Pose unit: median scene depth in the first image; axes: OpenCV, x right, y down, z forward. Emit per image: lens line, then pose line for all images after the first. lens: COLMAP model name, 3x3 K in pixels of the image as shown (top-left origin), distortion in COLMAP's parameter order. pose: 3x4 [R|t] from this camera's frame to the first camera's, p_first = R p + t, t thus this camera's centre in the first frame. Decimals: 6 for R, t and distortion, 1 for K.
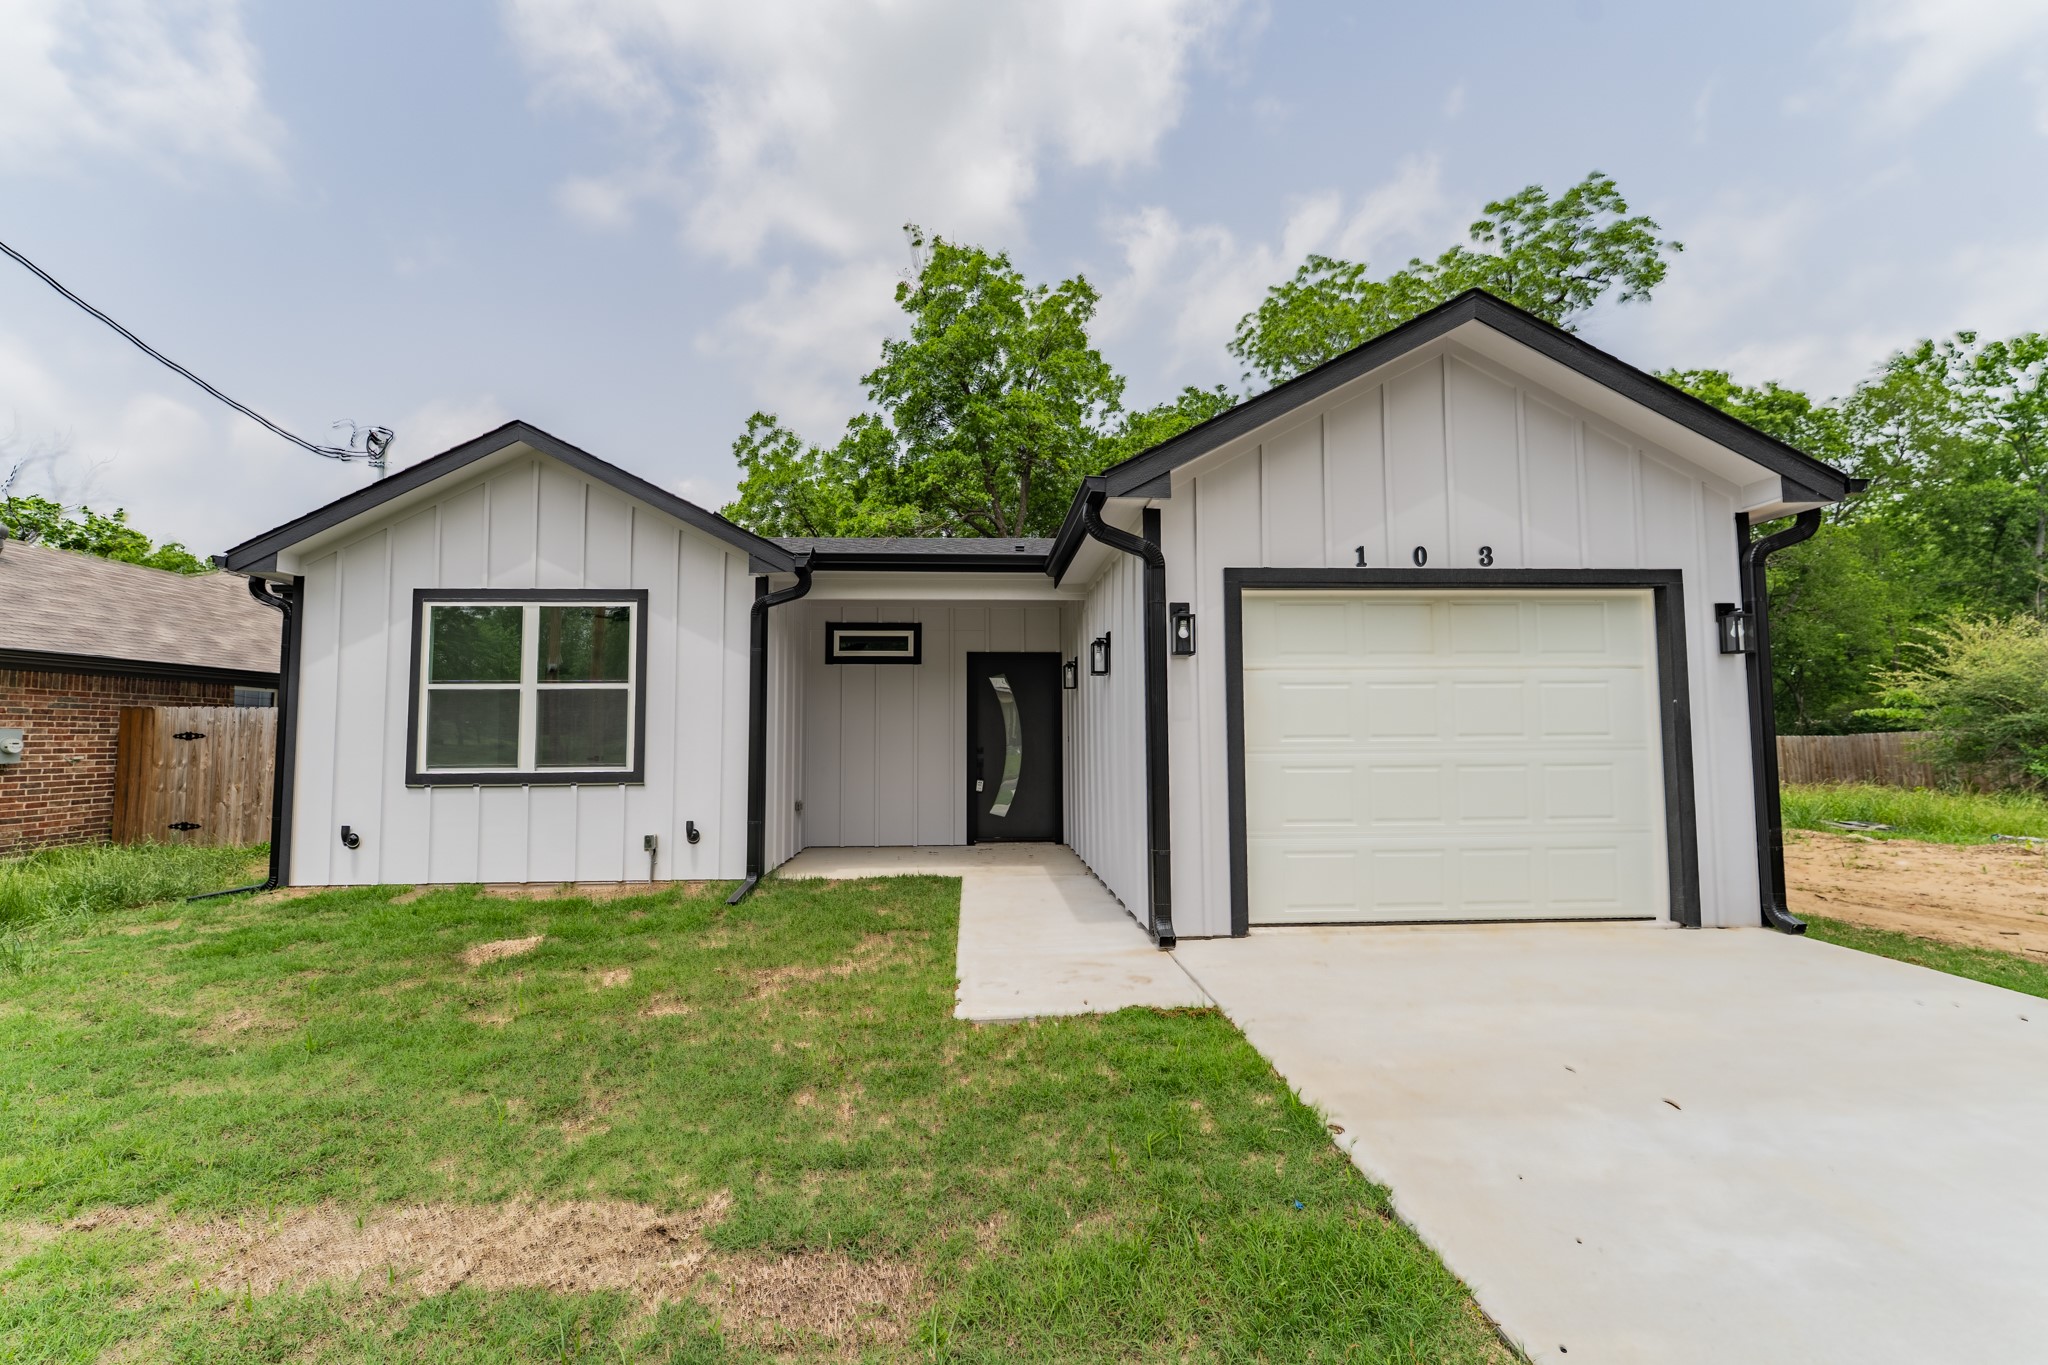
lens RADIAL K [[828.5, 0, 1003.8], [0, 828.5, 682.2], [0, 0, 1]] dist [0.011823, 0.000331]
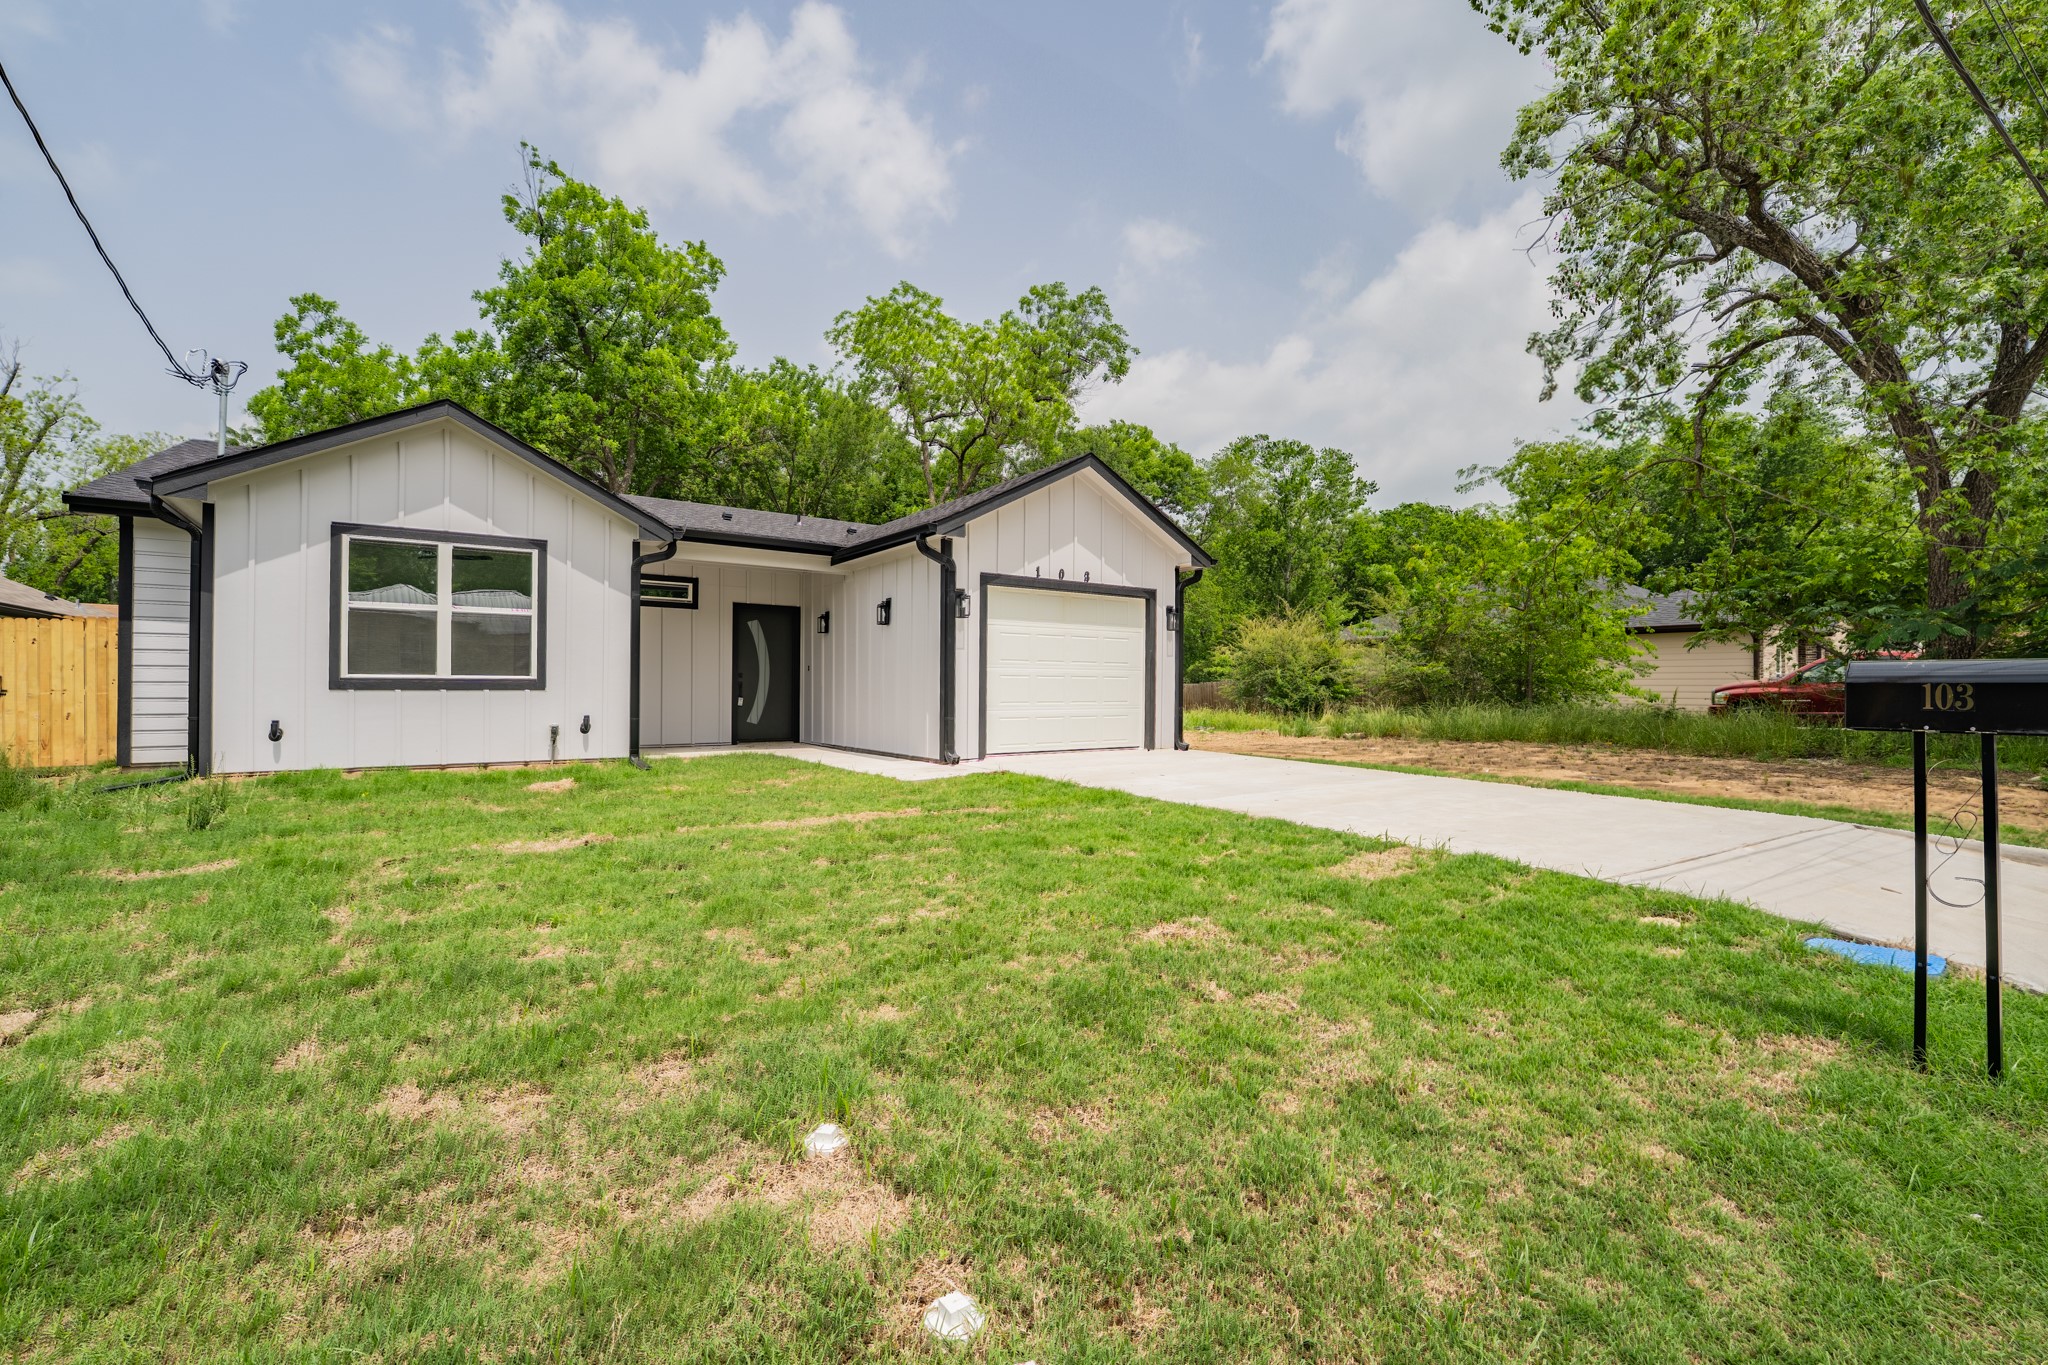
lens RADIAL K [[836.8, 0, 994.5], [0, 836.8, 679.6], [0, 0, 1]] dist [0.000404, 0.004203]
pose [[0.852353, 0.015086, 0.522749, -0.411739], [-0.044031, 0.998105, 0.042989, 0.014346], [-0.521110, -0.059659, 0.851402, -0.393503]]
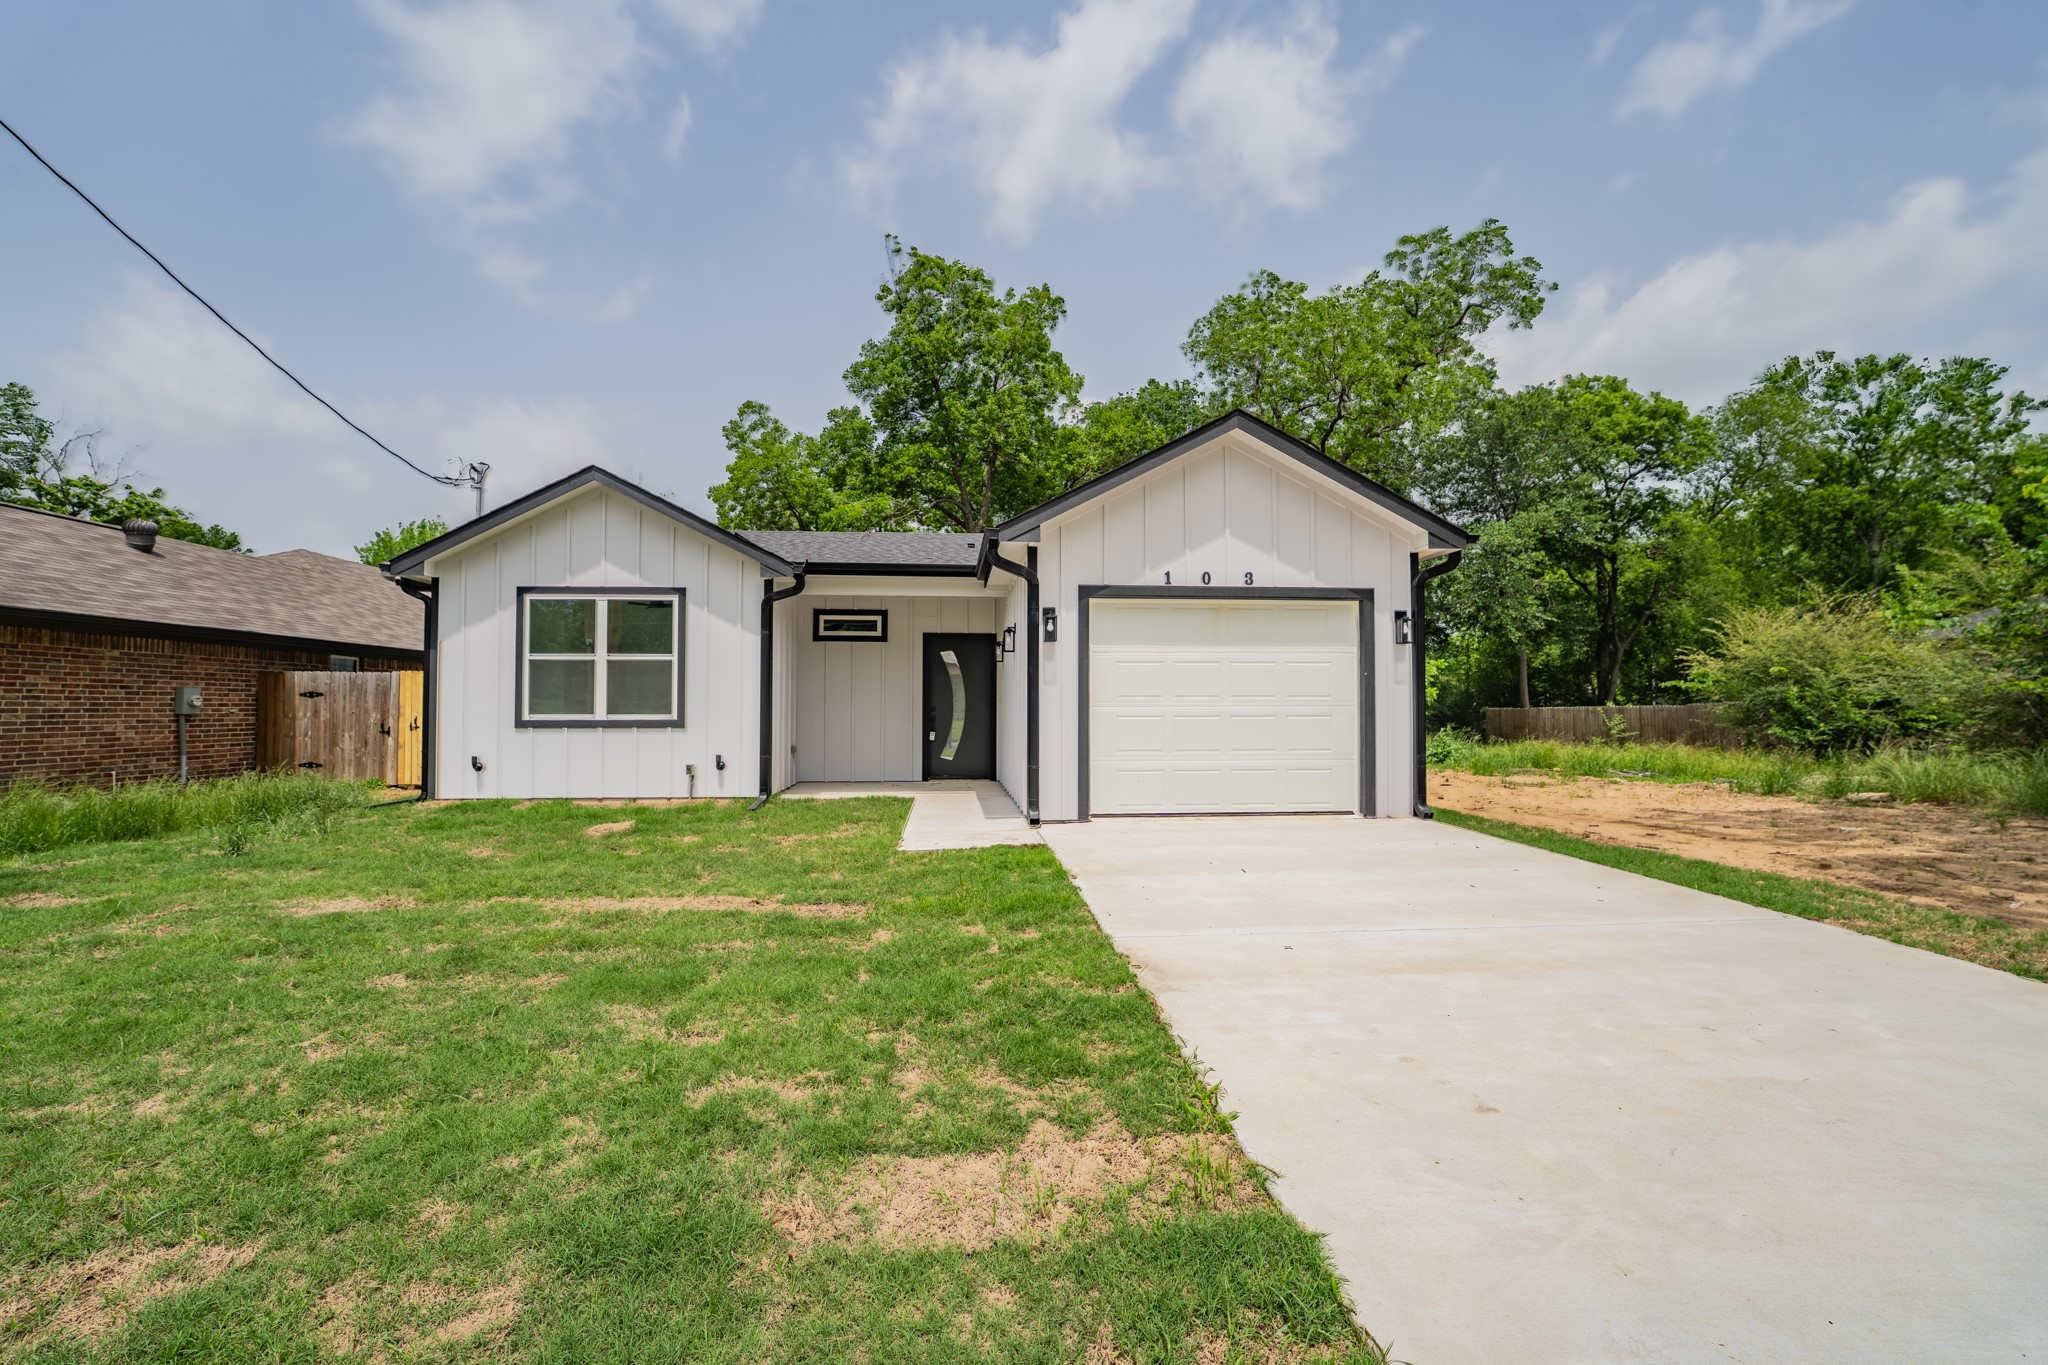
lens RADIAL K [[841.3, 0, 1006.0], [0, 841.3, 682.3], [0, 0, 1]] dist [-0.029970, 0.004088]
pose [[0.999700, 0.006135, 0.023726, 0.054998], [-0.006992, 0.999319, 0.036236, -0.007617], [-0.023488, -0.036391, 0.999062, -0.319646]]
